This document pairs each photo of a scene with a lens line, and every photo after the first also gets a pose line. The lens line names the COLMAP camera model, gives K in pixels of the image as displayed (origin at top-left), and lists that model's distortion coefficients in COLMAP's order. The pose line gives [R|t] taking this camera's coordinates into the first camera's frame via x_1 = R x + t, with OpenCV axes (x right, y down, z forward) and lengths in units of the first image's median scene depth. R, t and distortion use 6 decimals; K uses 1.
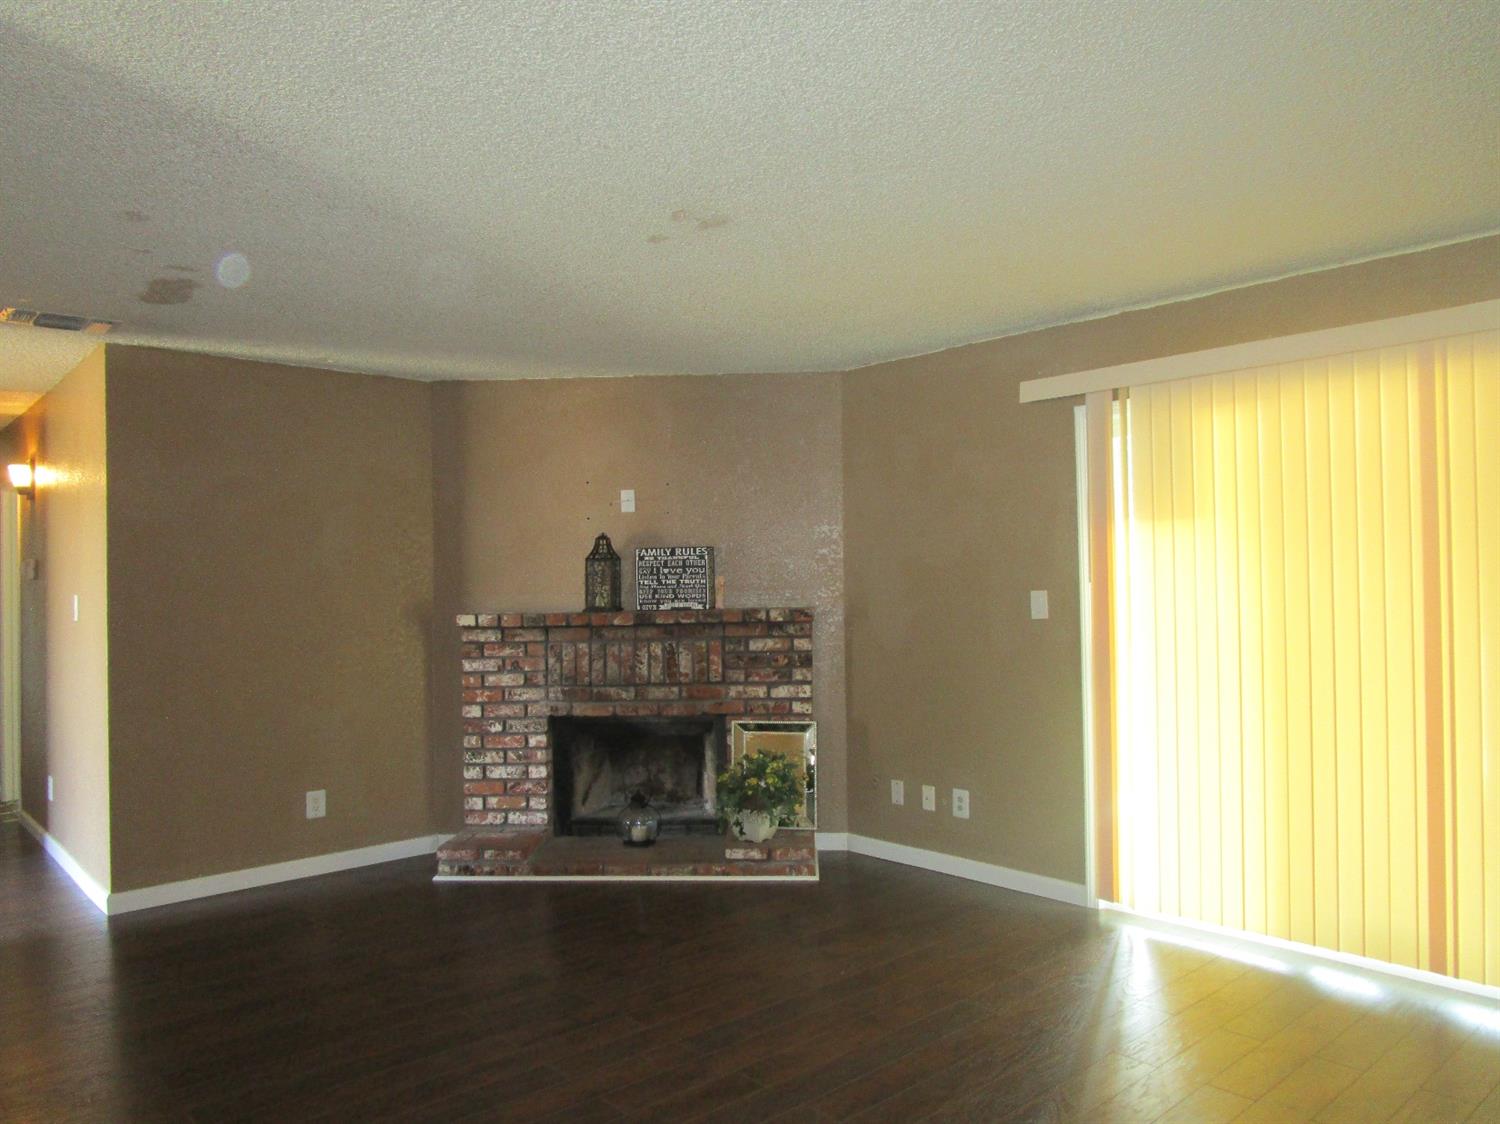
lens RADIAL K [[1088.7, 0, 750.0], [0, 1088.7, 562.0], [0, 0, 1]] dist [-0.015506, 0.000839]
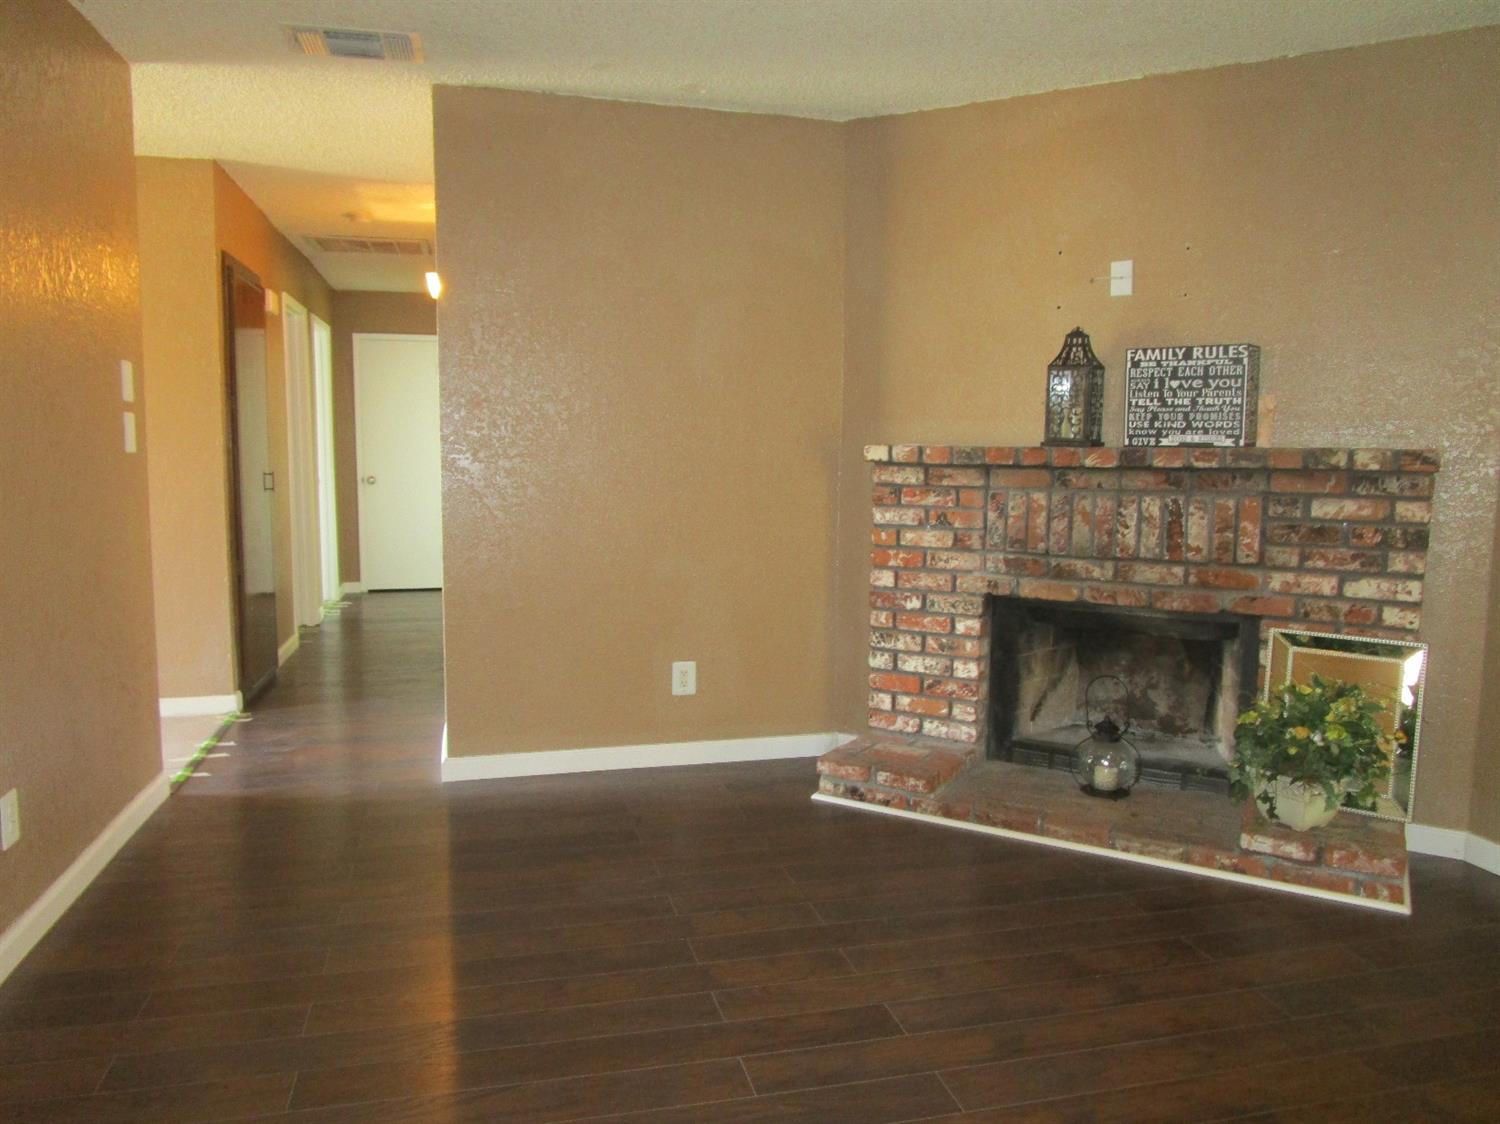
lens RADIAL K [[1088.7, 0, 750.0], [0, 1088.7, 562.0], [0, 0, 1]] dist [-0.015506, 0.000839]
pose [[0.888808, 0.076185, -0.451903, -0.003515], [-0.019205, 0.991411, 0.129365, 0.033379], [0.457877, -0.106302, 0.882637, 0.313853]]
